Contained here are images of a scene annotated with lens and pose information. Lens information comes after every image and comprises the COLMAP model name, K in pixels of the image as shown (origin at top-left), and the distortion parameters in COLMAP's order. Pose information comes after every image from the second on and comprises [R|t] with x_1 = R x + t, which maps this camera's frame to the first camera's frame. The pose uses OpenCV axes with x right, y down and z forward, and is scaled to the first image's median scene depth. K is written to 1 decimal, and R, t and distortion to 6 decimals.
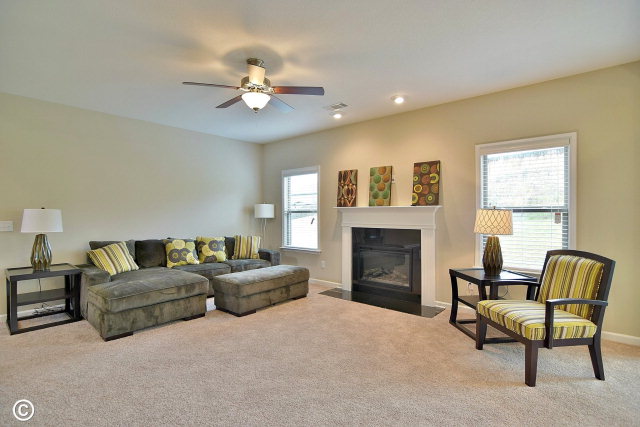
lens RADIAL K [[306.8, 0, 320.0], [0, 306.8, 213.5], [0, 0, 1]] dist [0.000292, 0.000101]
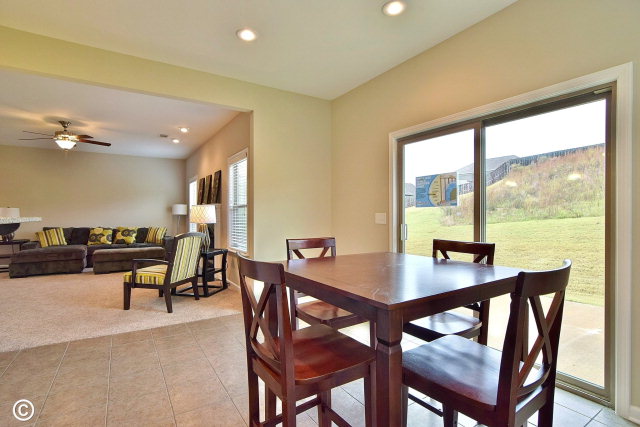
lens RADIAL K [[318.1, 0, 320.0], [0, 318.1, 213.5], [0, 0, 1]] dist [0.000395, 0.000049]
pose [[0.950307, 0.001532, -0.311312, 1.096197], [-0.002976, 0.999987, -0.004163, 0.018452], [0.311301, 0.004883, 0.950299, -0.161370]]
